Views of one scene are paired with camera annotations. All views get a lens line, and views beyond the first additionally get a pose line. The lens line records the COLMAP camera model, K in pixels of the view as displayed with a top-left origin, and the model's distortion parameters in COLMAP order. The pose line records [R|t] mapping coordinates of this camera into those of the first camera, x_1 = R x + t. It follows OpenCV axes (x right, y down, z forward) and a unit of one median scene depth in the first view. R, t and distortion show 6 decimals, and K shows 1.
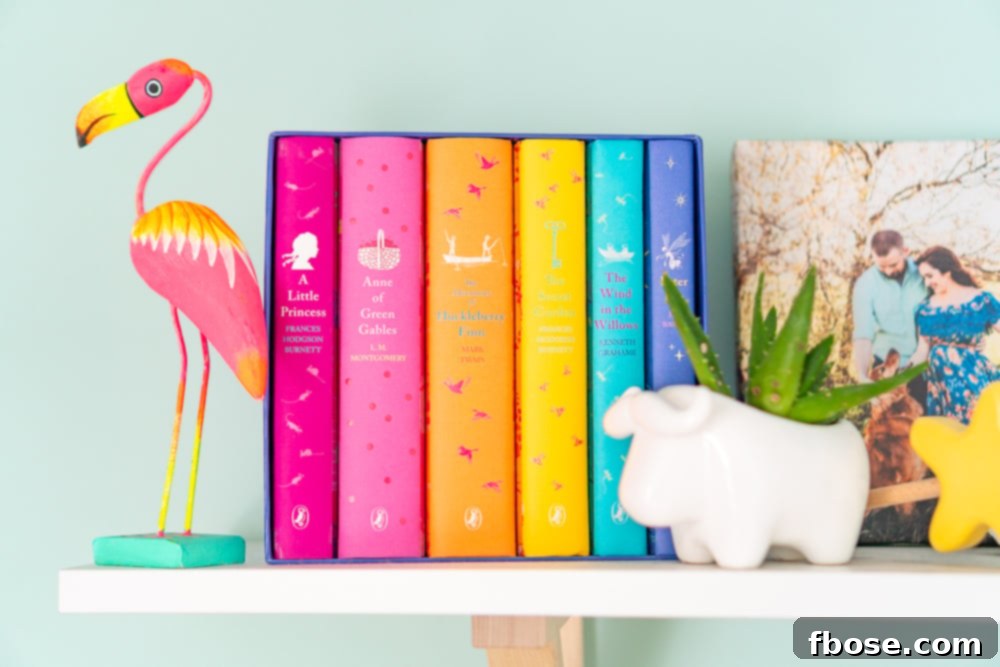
lens RADIAL K [[1539.7, 0, 472.0], [0, 1539.7, 337.6], [0, 0, 1]] dist [0.073942, 0.000000]
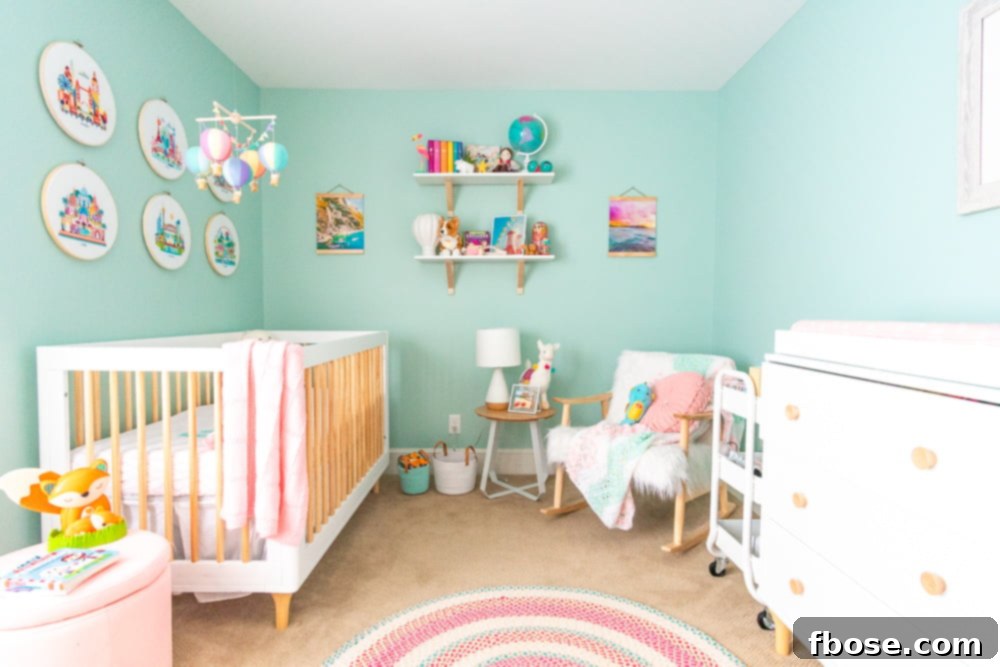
lens RADIAL K [[530.1, 0, 500.9], [0, 530.1, 338.8], [0, 0, 1]] dist [-0.002129, -0.000581]
pose [[0.987322, -0.012995, 0.158199, -0.221158], [-0.005707, 0.993093, 0.117192, 0.859882], [-0.158629, -0.116609, 0.980428, -3.132725]]
